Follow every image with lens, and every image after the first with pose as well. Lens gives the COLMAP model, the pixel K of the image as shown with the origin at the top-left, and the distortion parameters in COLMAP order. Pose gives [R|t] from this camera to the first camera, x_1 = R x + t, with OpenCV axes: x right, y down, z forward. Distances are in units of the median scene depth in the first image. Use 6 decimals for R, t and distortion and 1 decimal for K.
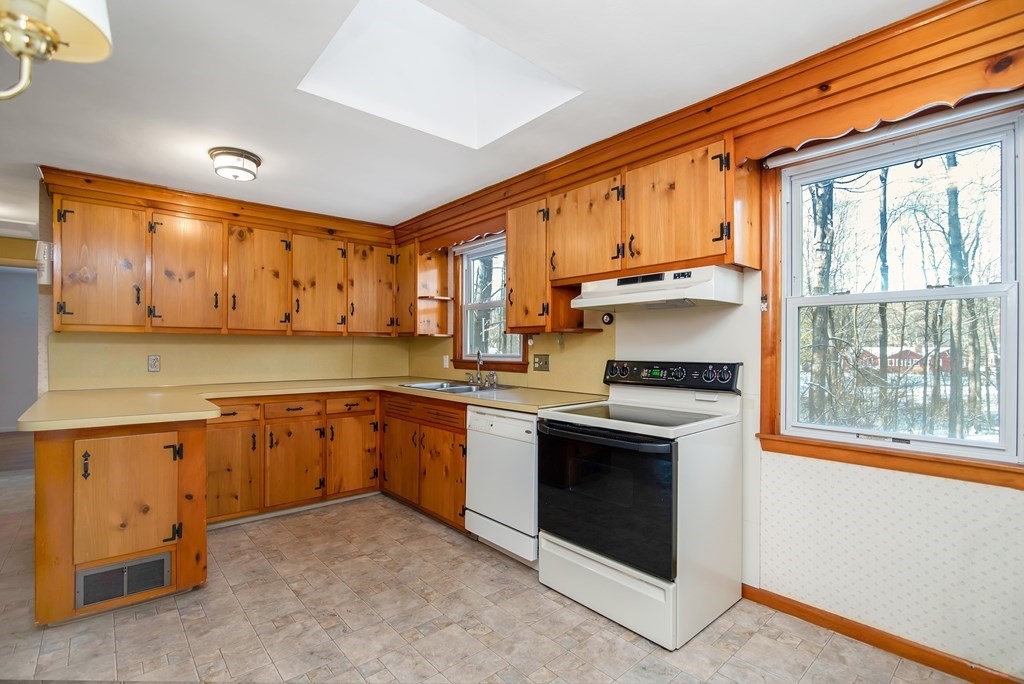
lens RADIAL K [[474.6, 0, 498.4], [0, 474.6, 348.5], [0, 0, 1]] dist [-0.018456, 0.000004]
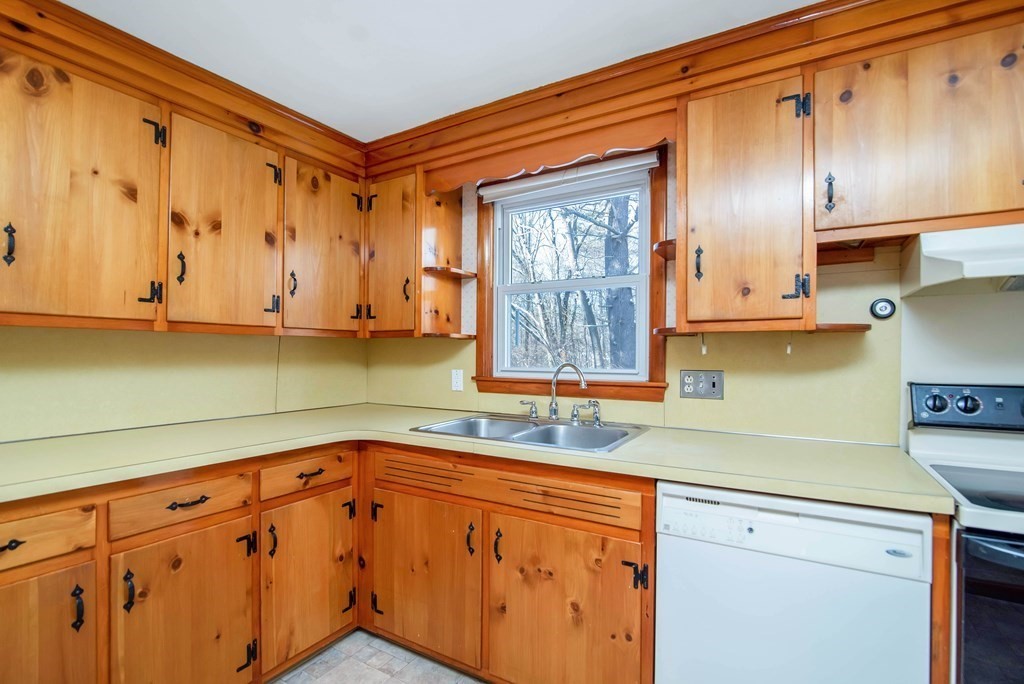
lens RADIAL K [[474.6, 0, 517.2], [0, 474.6, 350.9], [0, 0, 1]] dist [-0.018456, 0.000004]
pose [[0.941231, 0.003390, 0.337745, -0.298843], [-0.000903, 0.999971, -0.007521, -0.006348], [-0.337761, 0.006774, 0.941207, 0.504392]]
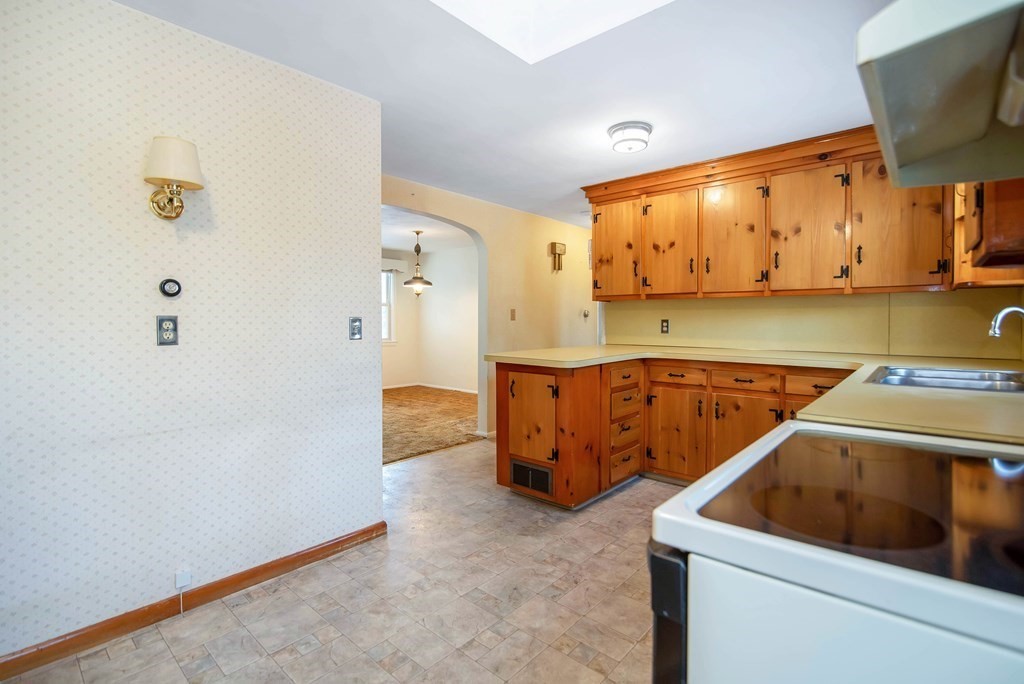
lens RADIAL K [[474.6, 0, 511.1], [0, 474.6, 325.2], [0, 0, 1]] dist [-0.018456, 0.000004]
pose [[0.157235, 0.007917, -0.987529, 0.360863], [-0.001044, 0.999969, 0.007851, 0.020150], [0.987561, -0.000203, 0.157239, 0.447260]]
